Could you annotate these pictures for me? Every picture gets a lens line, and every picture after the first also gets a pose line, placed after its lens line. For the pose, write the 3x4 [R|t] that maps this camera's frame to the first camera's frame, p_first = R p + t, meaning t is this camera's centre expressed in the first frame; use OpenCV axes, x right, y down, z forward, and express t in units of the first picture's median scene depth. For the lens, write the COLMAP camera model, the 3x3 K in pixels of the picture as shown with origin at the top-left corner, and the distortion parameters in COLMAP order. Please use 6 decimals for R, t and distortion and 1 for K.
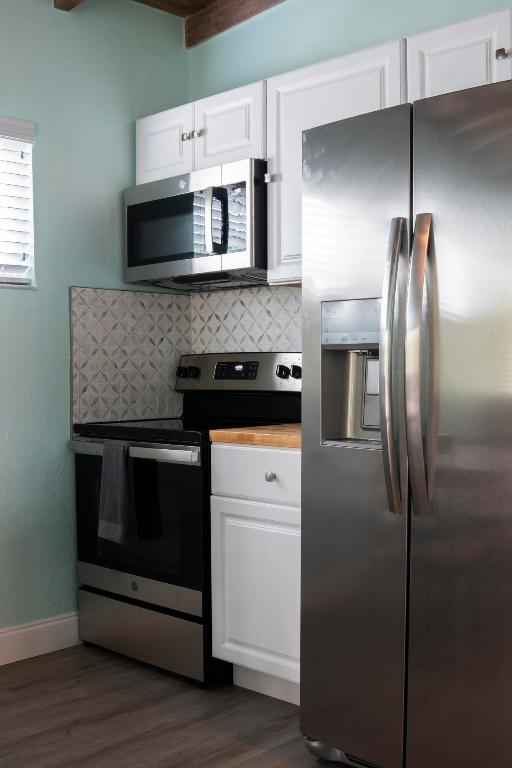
lens RADIAL K [[892.4, 0, 256.0], [0, 892.4, 427.4], [0, 0, 1]] dist [-0.114906, 0.024513]
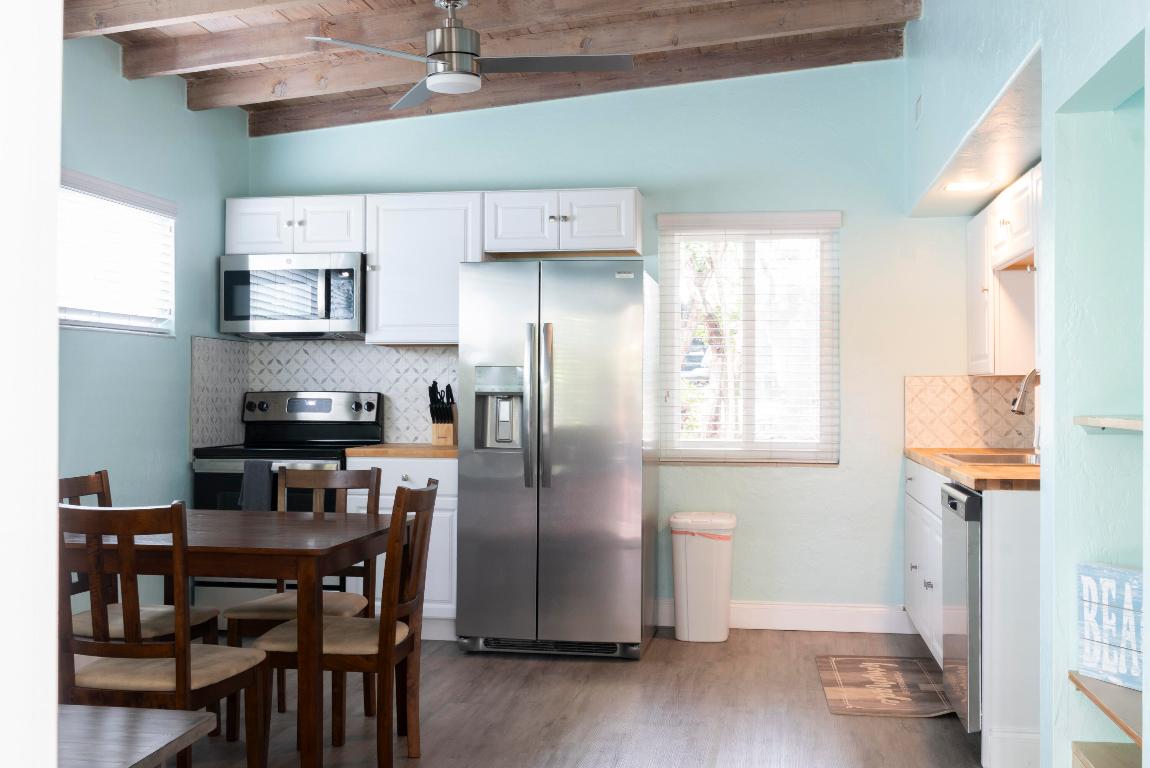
lens RADIAL K [[1226.9, 0, 575.0], [0, 1226.9, 384.0], [0, 0, 1]] dist [0.017309, -0.326170]
pose [[0.828831, 0.015542, 0.559283, -0.704742], [0.028613, 0.997129, -0.070111, 0.040348], [-0.558767, 0.074113, 0.826006, -0.677008]]
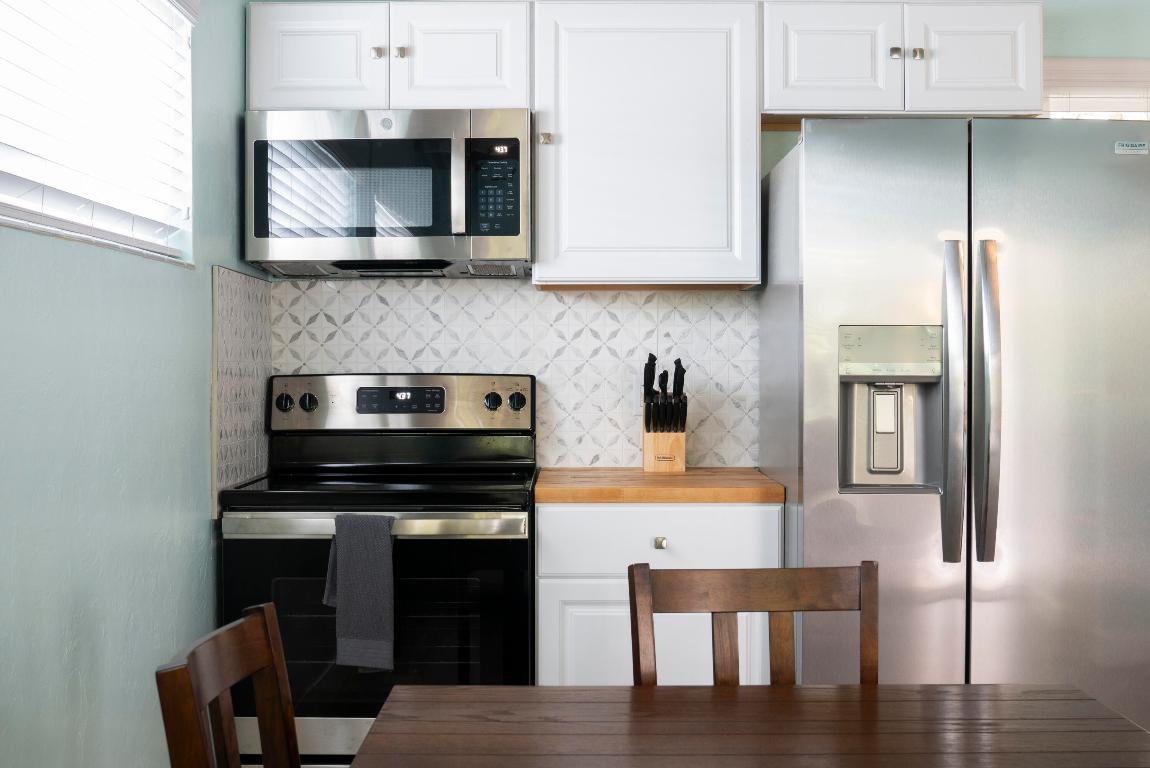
lens RADIAL K [[1442.5, 0, 575.0], [0, 1442.5, 384.0], [0, 0, 1]] dist [-0.061204, 0.005063]
pose [[0.726812, -0.002237, 0.686833, -0.695977], [0.042857, 0.998194, -0.042101, -0.024596], [-0.685499, 0.060035, 0.725595, 0.114050]]
